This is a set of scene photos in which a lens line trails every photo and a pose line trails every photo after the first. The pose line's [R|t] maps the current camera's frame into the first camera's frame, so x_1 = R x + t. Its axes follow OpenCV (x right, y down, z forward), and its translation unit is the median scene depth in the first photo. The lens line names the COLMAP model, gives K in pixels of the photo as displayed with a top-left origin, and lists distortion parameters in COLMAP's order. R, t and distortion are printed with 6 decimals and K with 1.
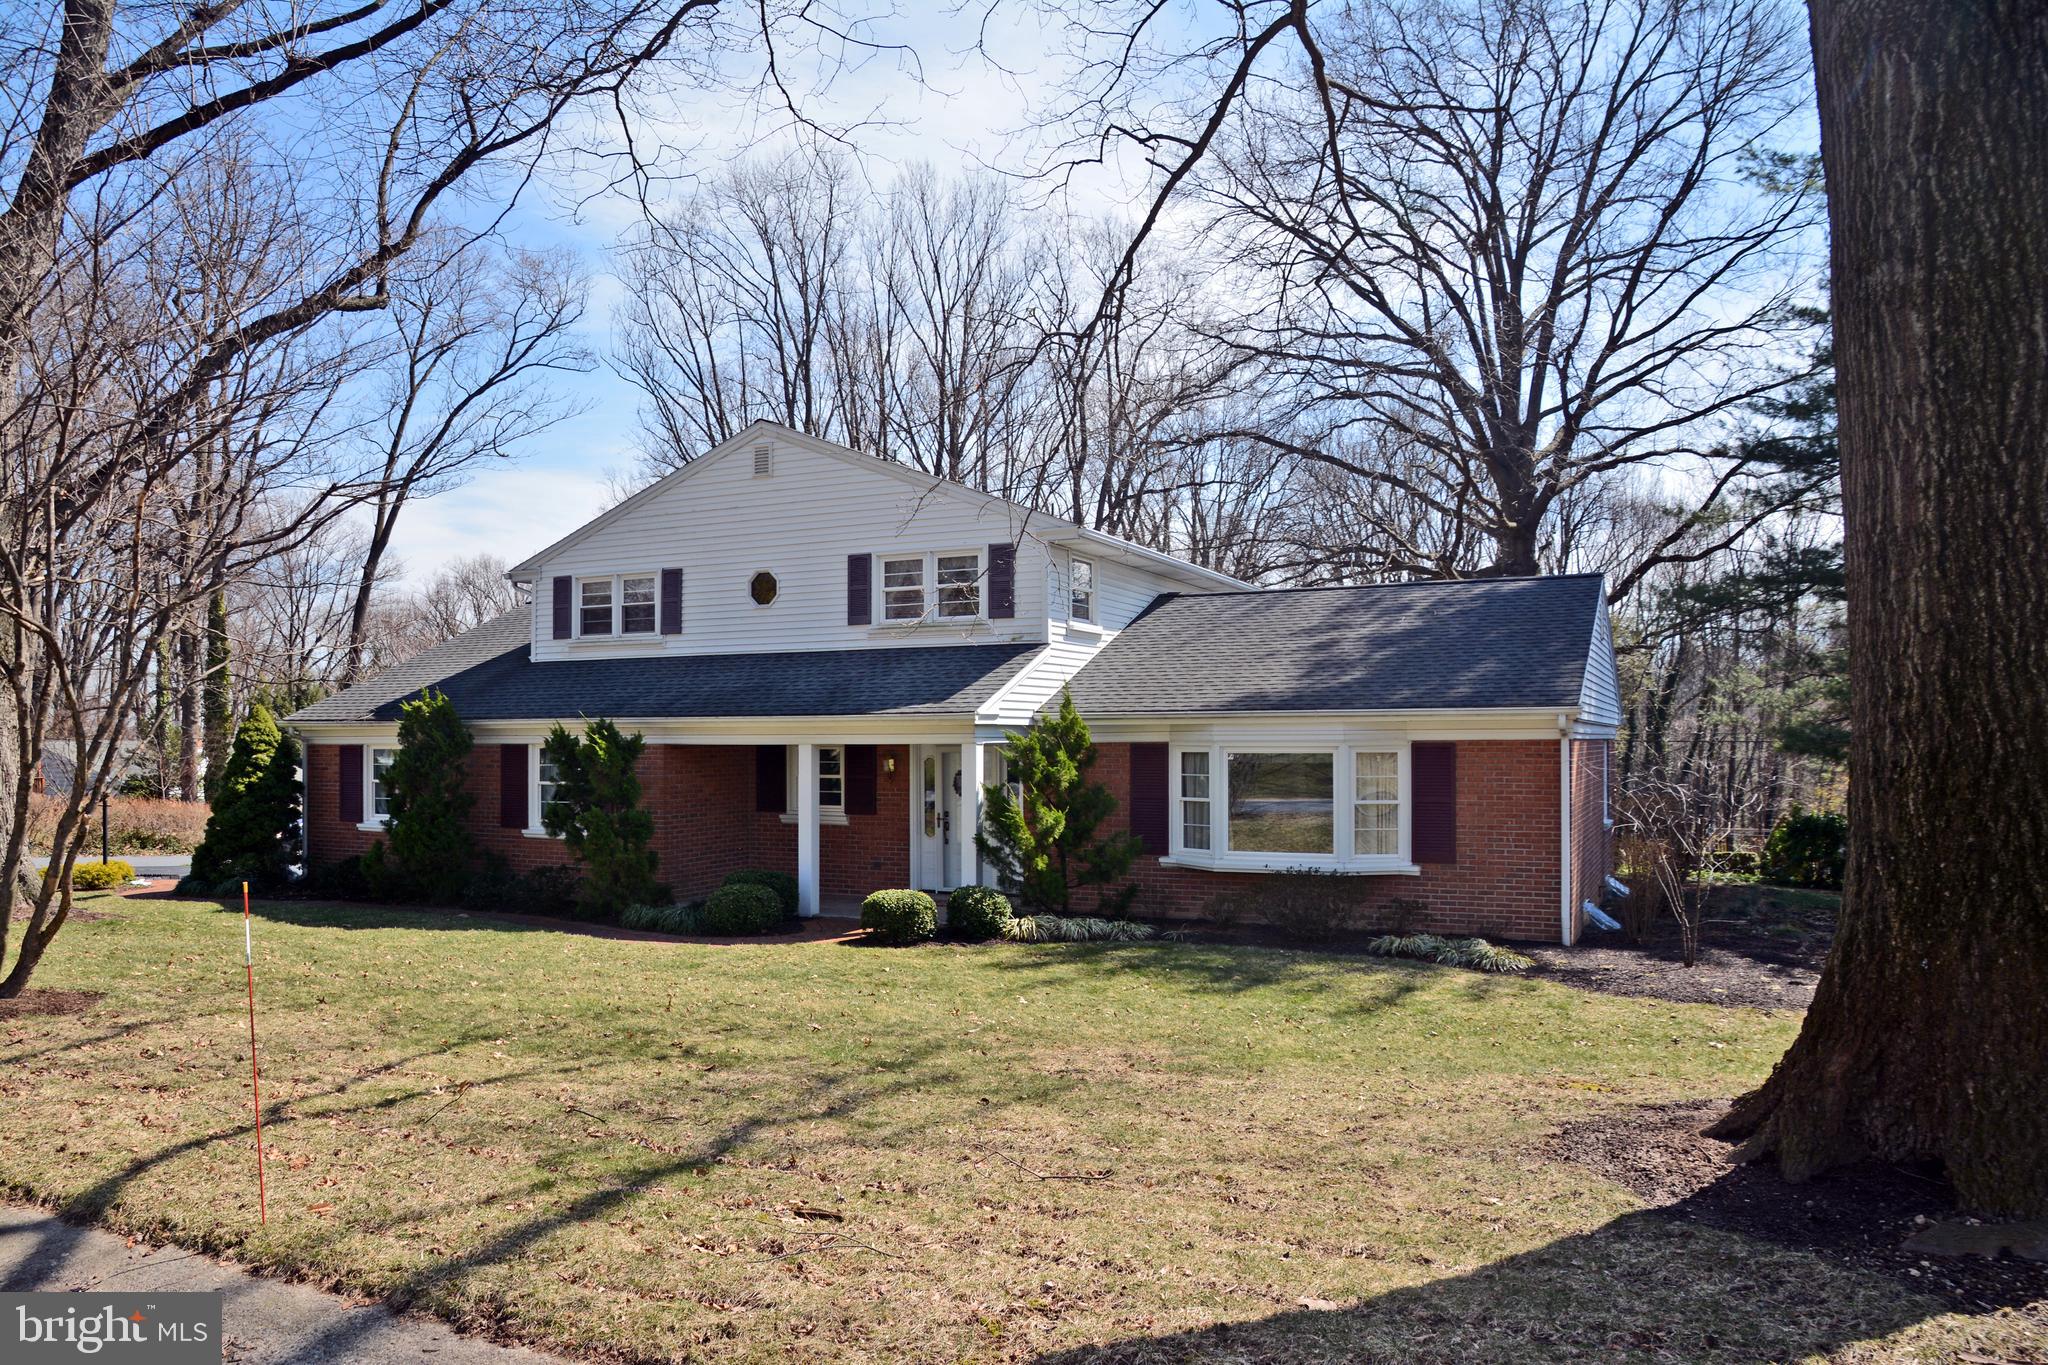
lens RADIAL K [[1451.2, 0, 1005.1], [0, 1451.2, 720.3], [0, 0, 1]] dist [-0.124111, 0.076851]
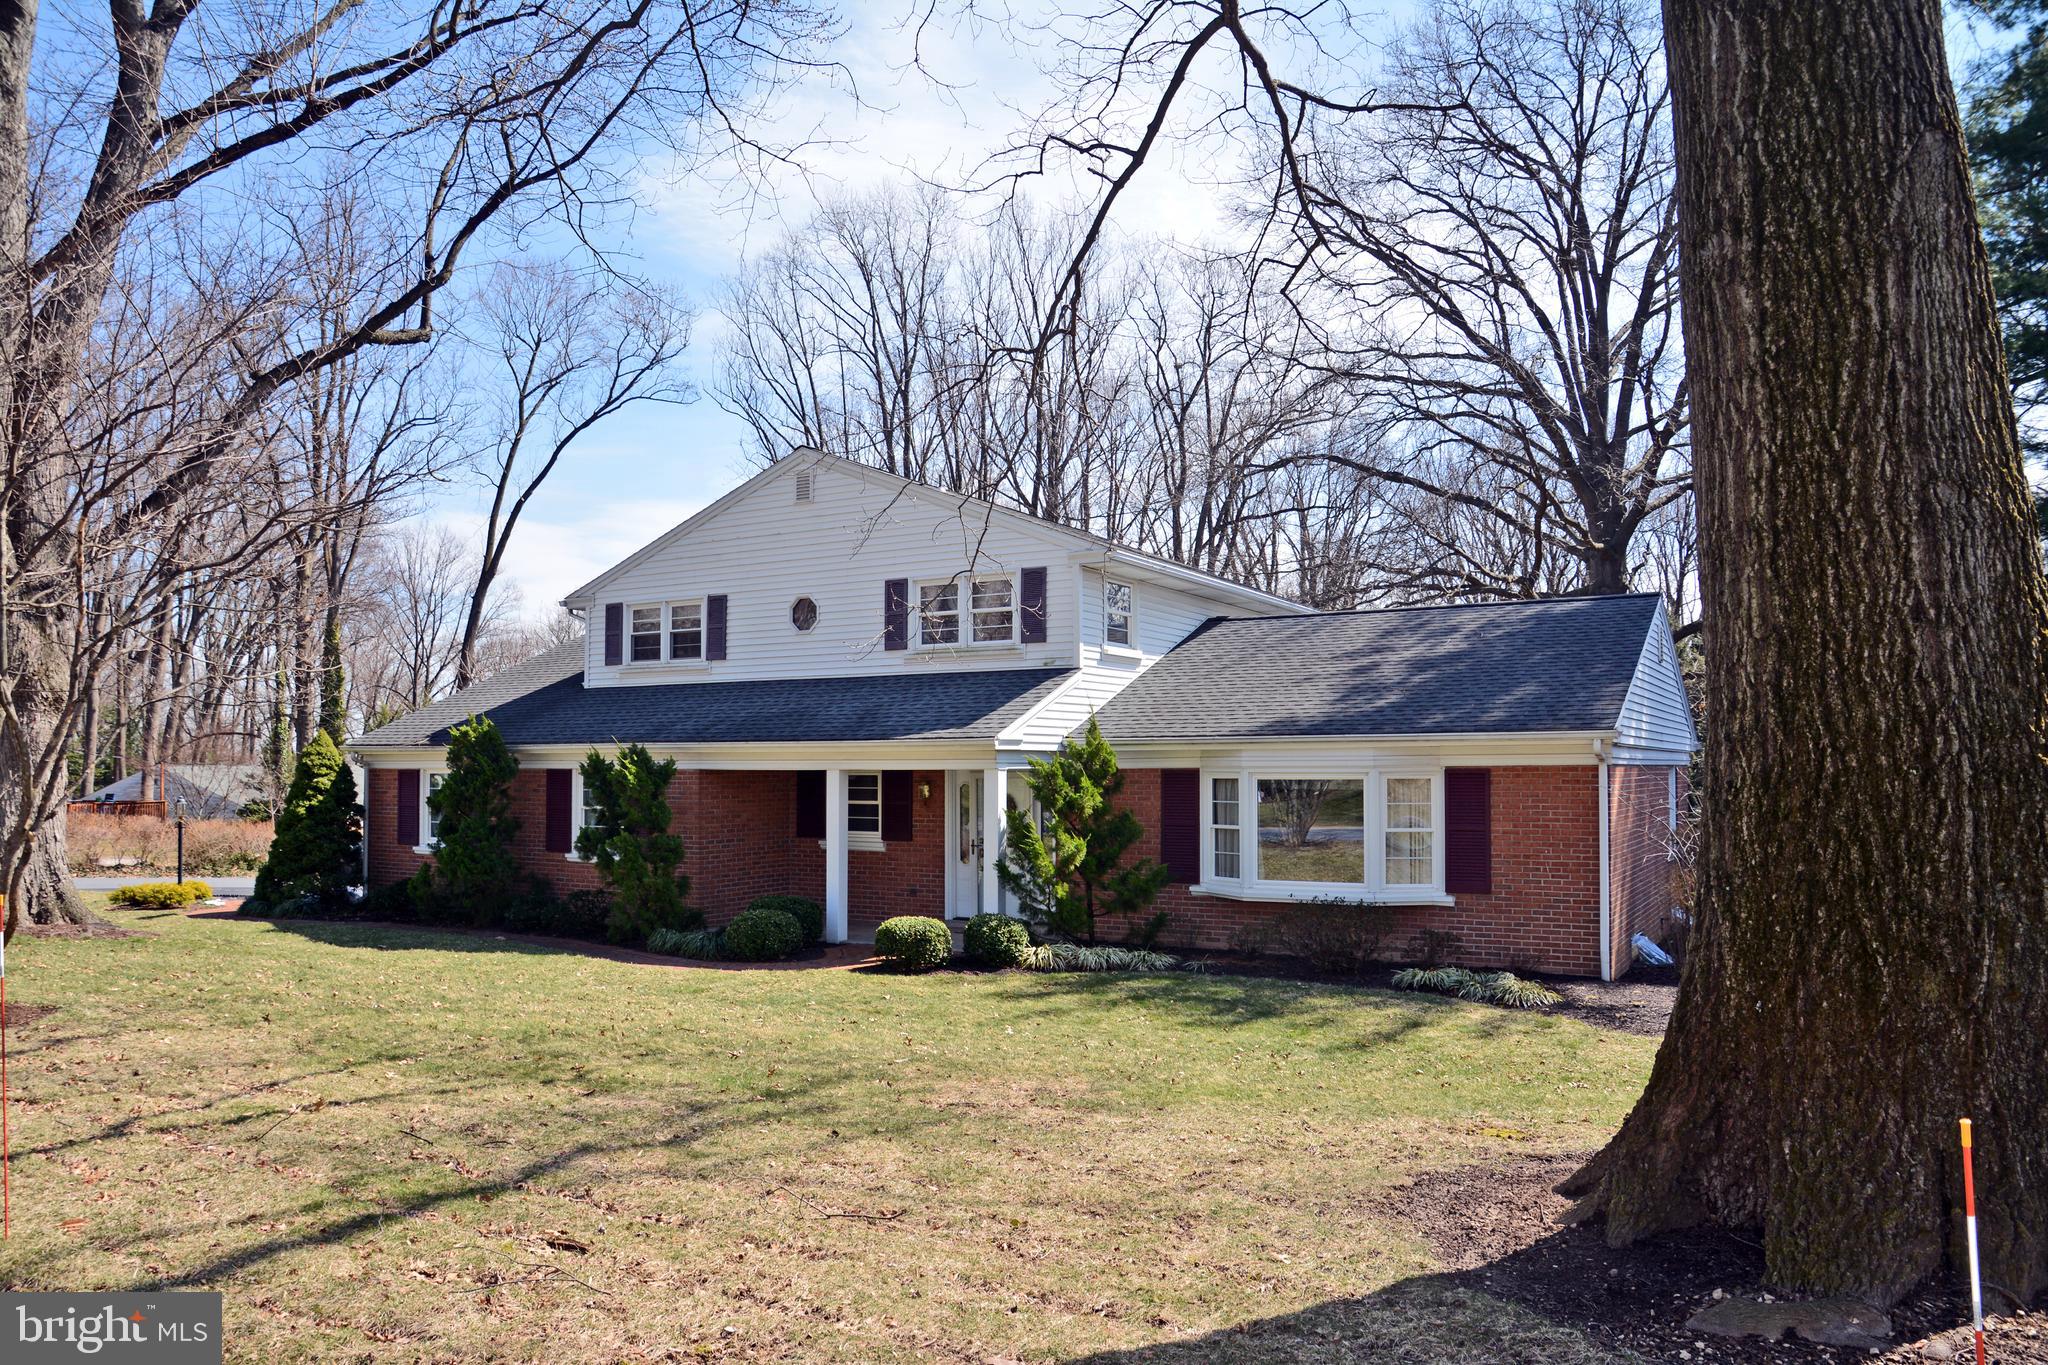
lens RADIAL K [[1452.5, 0, 1024.1], [0, 1452.5, 711.0], [0, 0, 1]] dist [-0.127278, 0.077244]
pose [[0.997428, -0.001185, -0.071662, 0.061319], [-0.000686, 0.999660, -0.026076, 0.002007], [0.071668, 0.026058, 0.997088, 0.013883]]
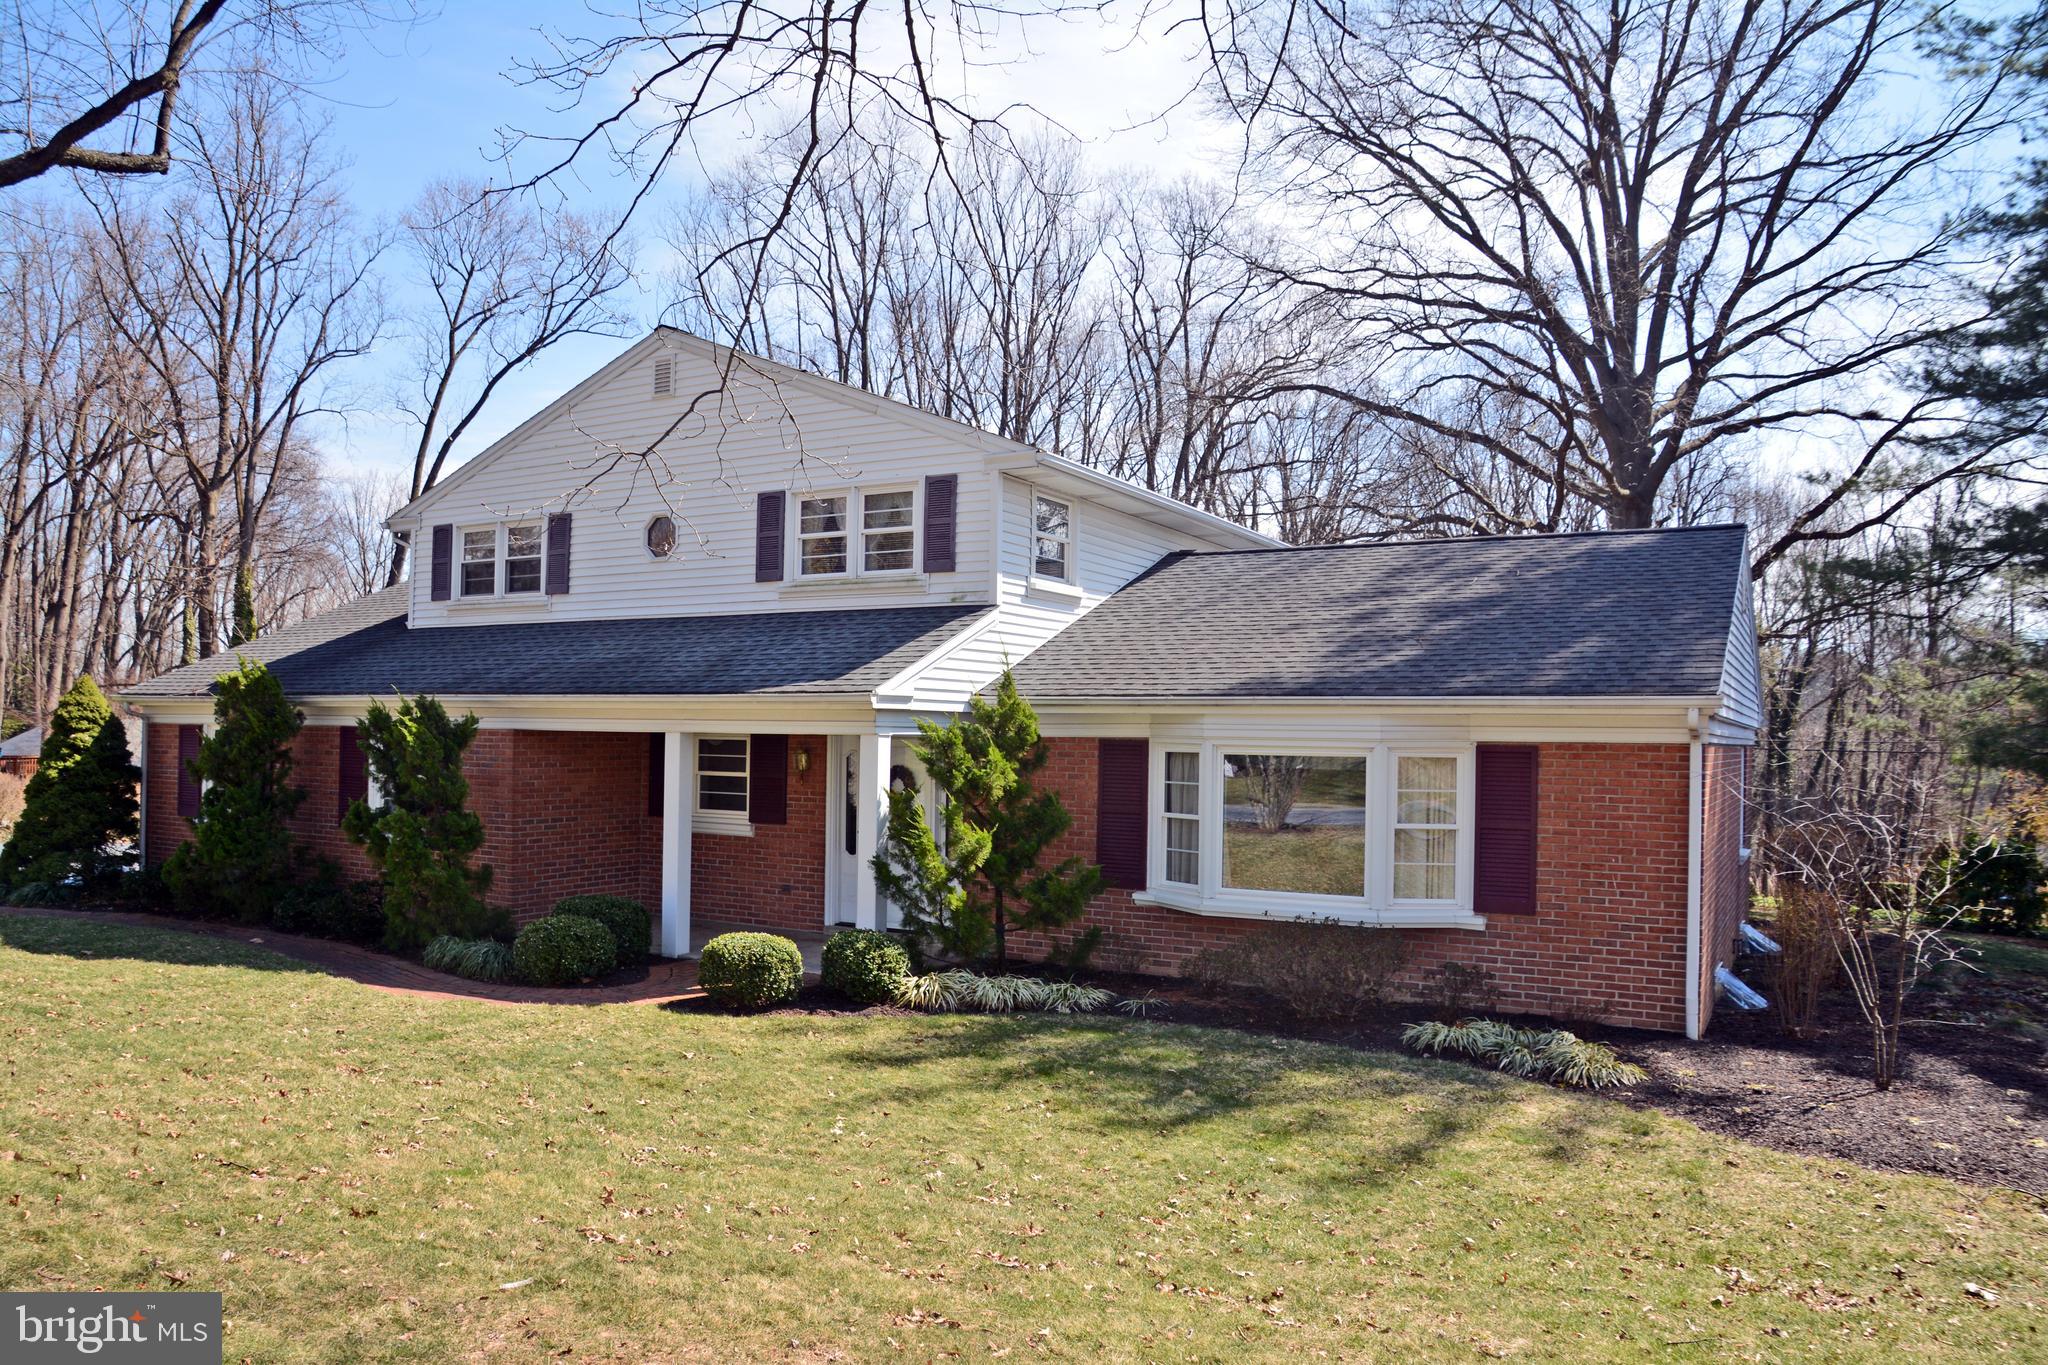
lens RADIAL K [[1453.4, 0, 1009.6], [0, 1453.4, 715.5], [0, 0, 1]] dist [-0.127099, 0.080392]
pose [[0.997690, 0.017024, -0.065766, 0.085470], [-0.017058, 0.999855, 0.000051, 0.004336], [0.065757, 0.001071, 0.997835, 0.238184]]
